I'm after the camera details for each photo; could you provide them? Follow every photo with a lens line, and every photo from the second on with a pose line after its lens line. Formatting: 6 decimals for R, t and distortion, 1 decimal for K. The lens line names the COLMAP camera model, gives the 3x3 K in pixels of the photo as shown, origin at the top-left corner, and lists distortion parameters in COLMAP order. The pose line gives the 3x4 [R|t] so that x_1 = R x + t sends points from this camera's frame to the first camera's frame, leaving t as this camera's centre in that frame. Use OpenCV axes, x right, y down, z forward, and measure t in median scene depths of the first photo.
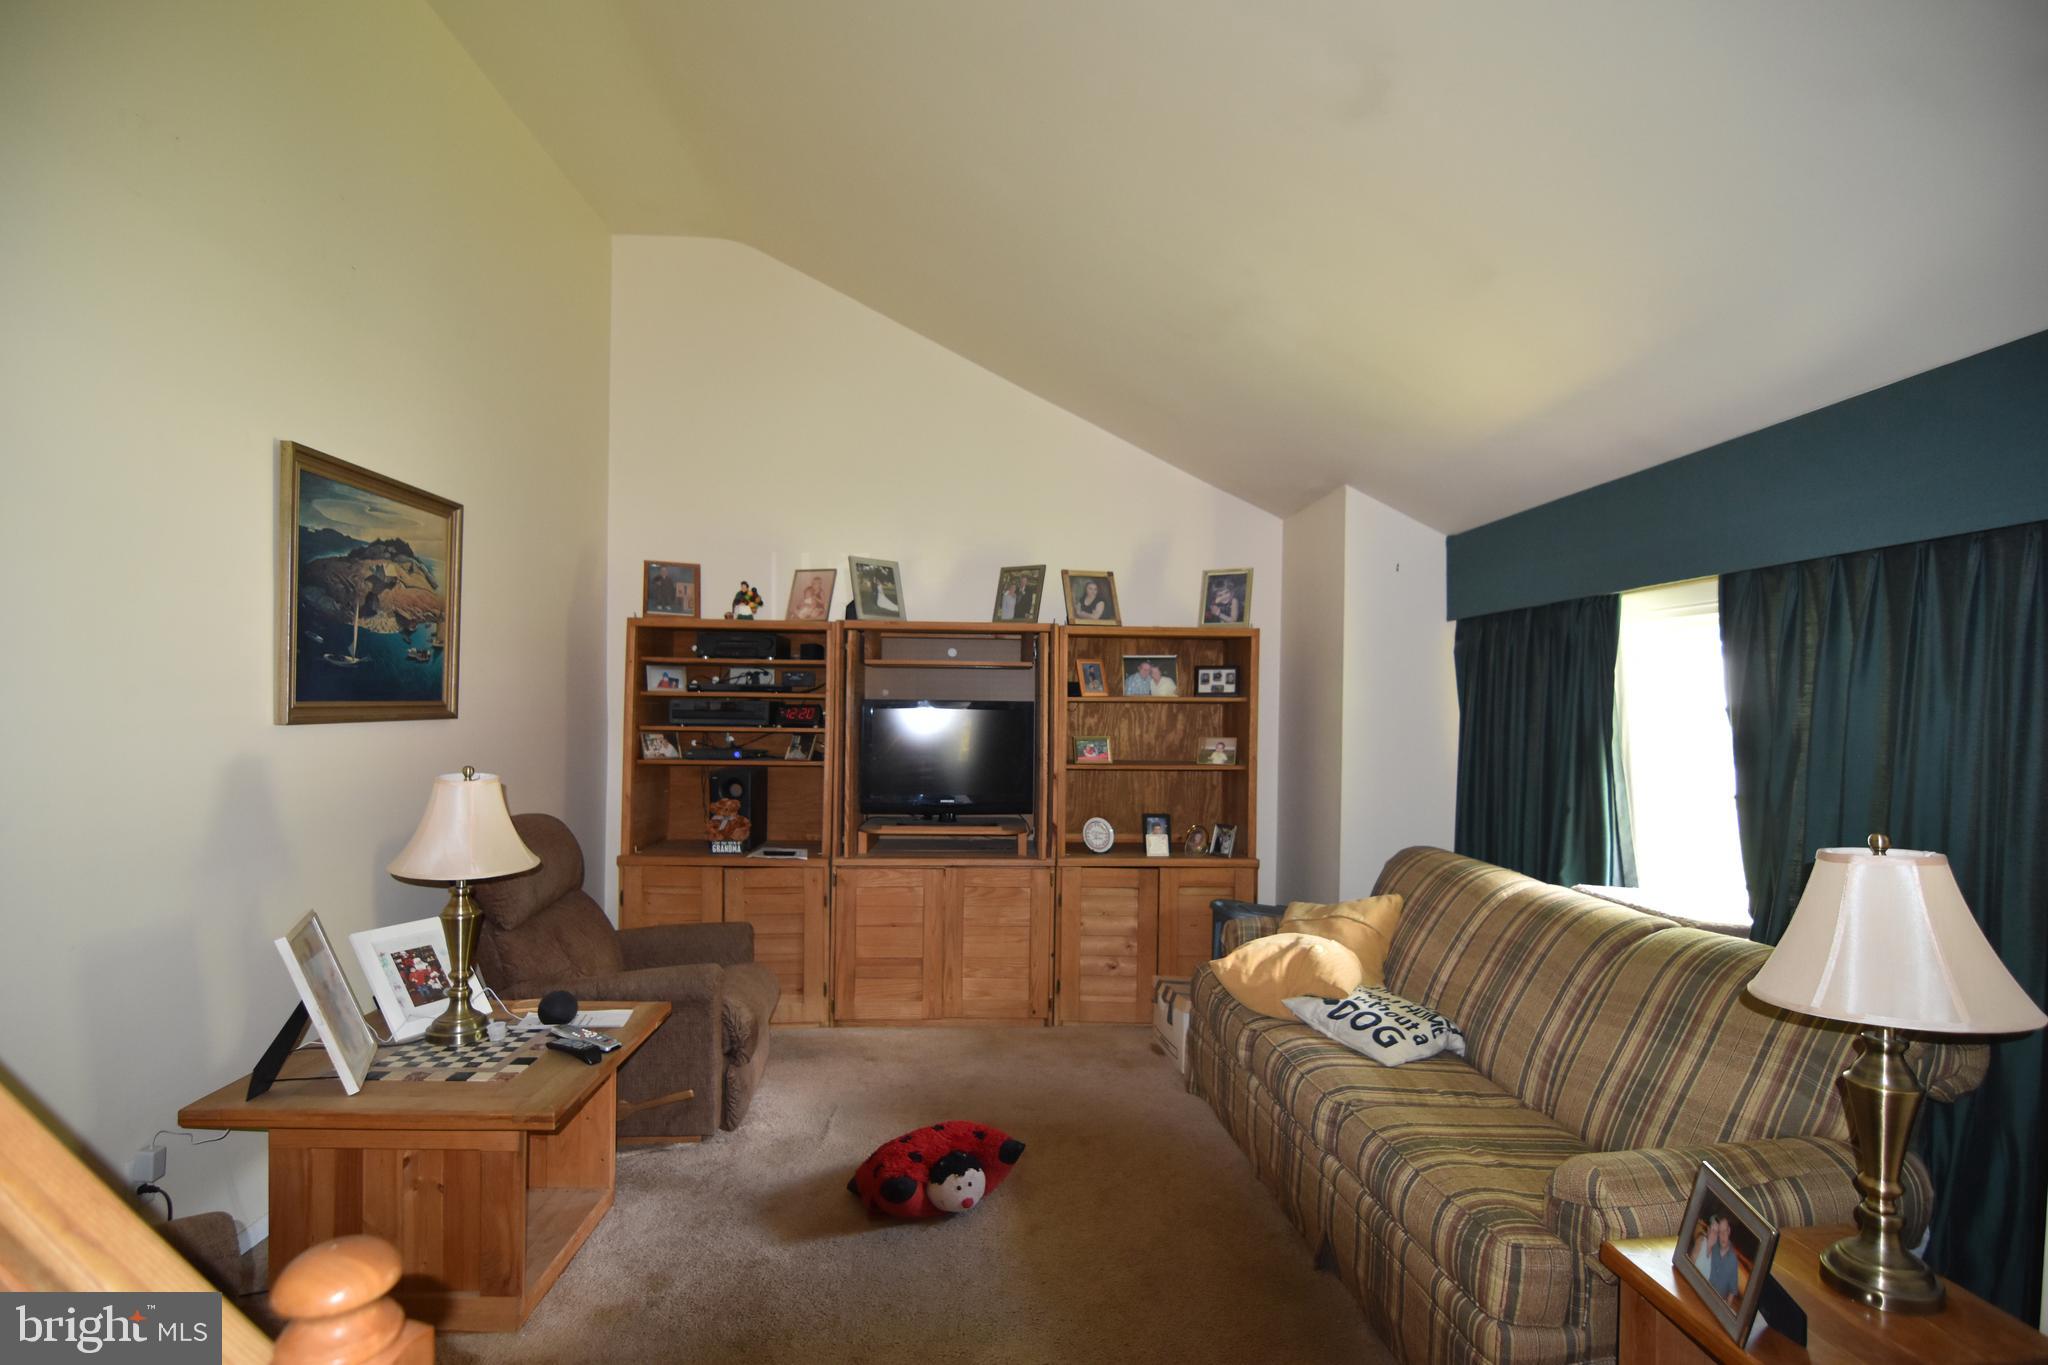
lens RADIAL K [[983.8, 0, 1032.6], [0, 983.8, 695.6], [0, 0, 1]] dist [-0.015531, -0.006415]
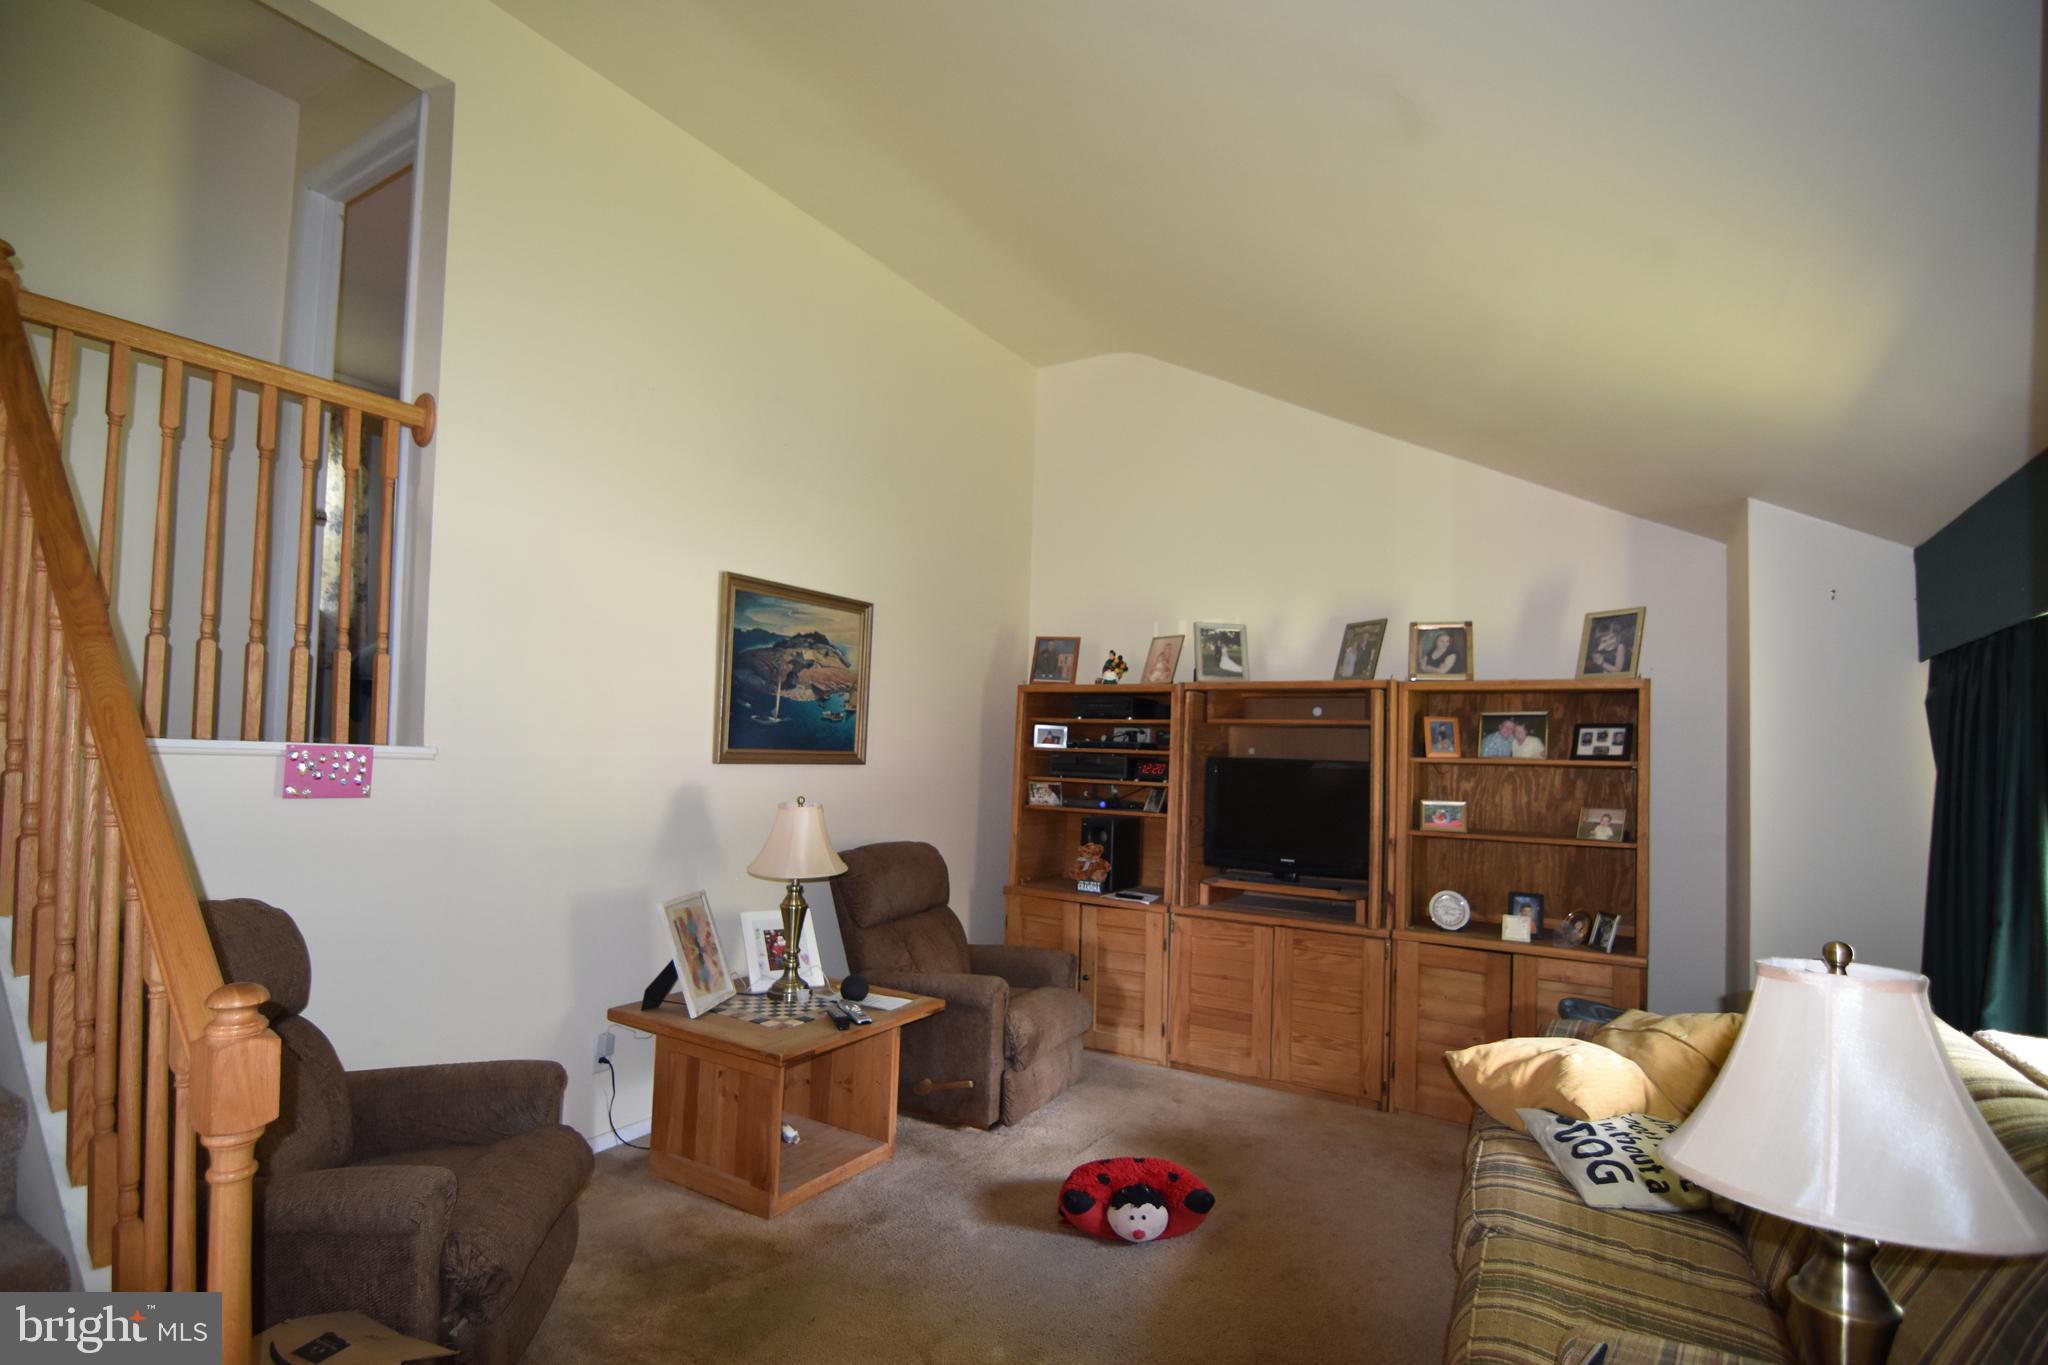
lens RADIAL K [[983.8, 0, 1030.8], [0, 983.8, 692.4], [0, 0, 1]] dist [-0.015531, -0.006415]
pose [[0.827139, -0.021704, -0.561578, 0.340369], [-0.016690, 0.997865, -0.063149, 0.006078], [0.561749, 0.061606, 0.825011, 0.028454]]
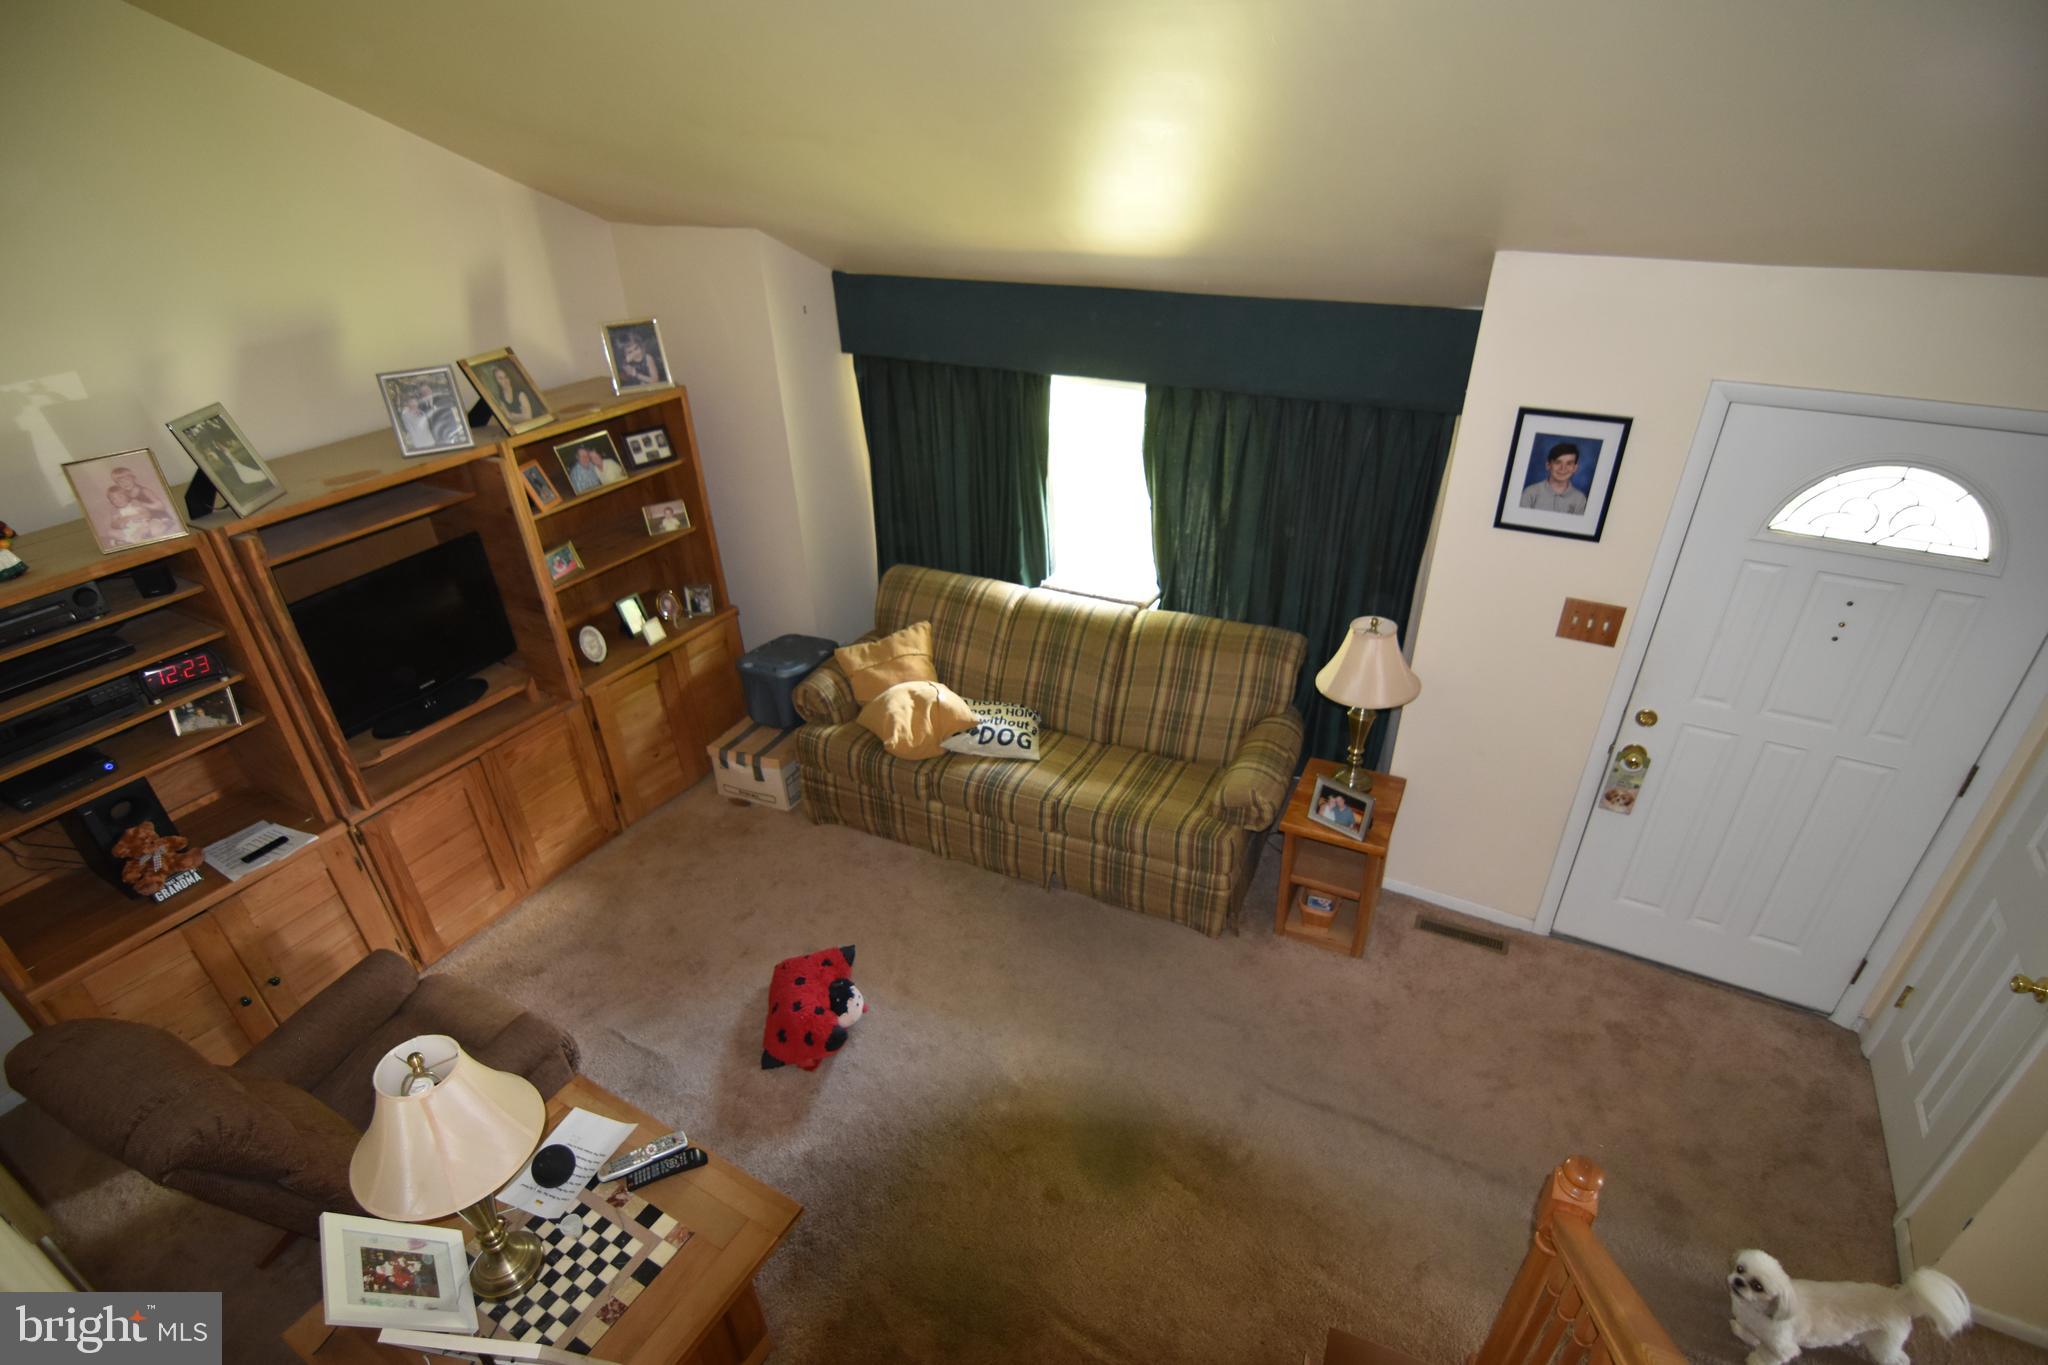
lens RADIAL K [[983.8, 0, 1038.2], [0, 983.8, 698.3], [0, 0, 1]] dist [-0.015531, -0.006415]
pose [[0.527664, -0.451563, 0.719487, -0.538605], [0.022375, 0.854095, 0.519636, -0.387063], [-0.849158, -0.258094, 0.460779, 0.243495]]
